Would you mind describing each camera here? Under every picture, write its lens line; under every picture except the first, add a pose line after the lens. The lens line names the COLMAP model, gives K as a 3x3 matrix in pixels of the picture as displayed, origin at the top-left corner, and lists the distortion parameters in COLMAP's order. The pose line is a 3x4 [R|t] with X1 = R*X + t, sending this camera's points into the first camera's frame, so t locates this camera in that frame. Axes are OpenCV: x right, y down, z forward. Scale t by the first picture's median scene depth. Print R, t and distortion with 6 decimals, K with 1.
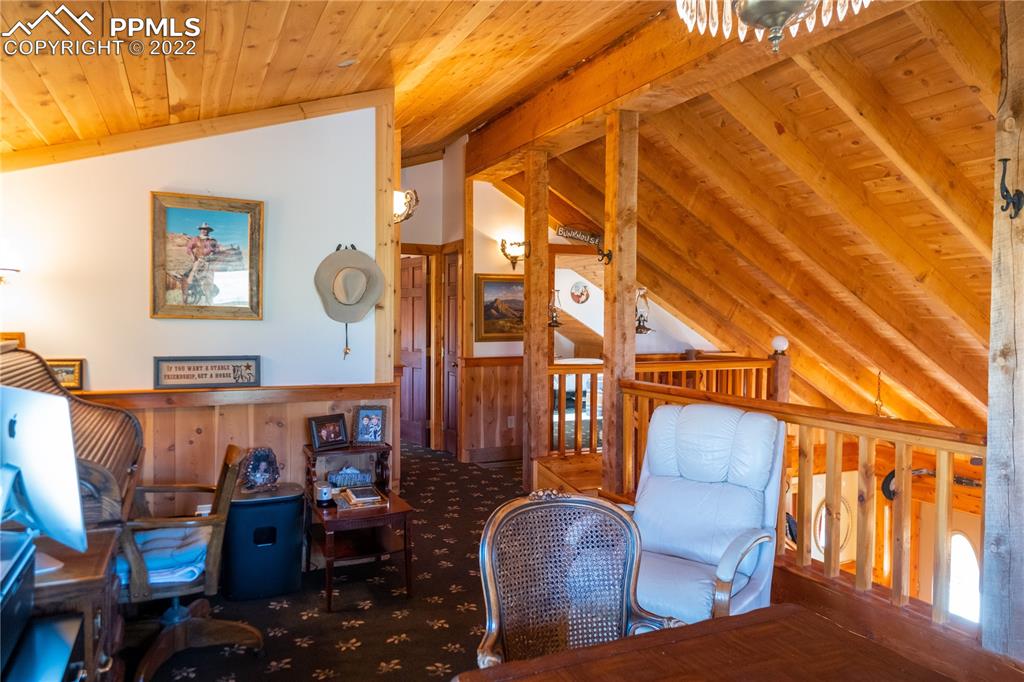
lens RADIAL K [[710.4, 0, 511.2], [0, 710.4, 339.2], [0, 0, 1]] dist [0.013565, 0.005702]
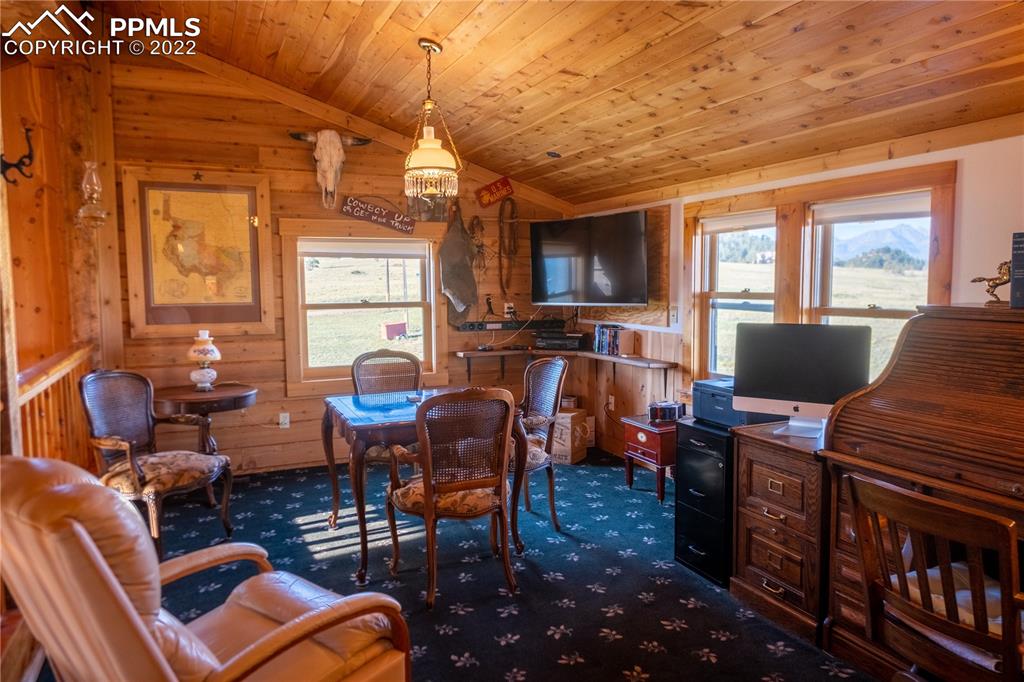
lens RADIAL K [[710.4, 0, 509.6], [0, 710.4, 340.3], [0, 0, 1]] dist [0.013565, 0.005702]
pose [[-0.999907, -0.005593, 0.012438, -0.174473], [-0.003993, 0.992131, 0.125144, -0.061256], [-0.013040, 0.125082, -0.992061, 1.886763]]
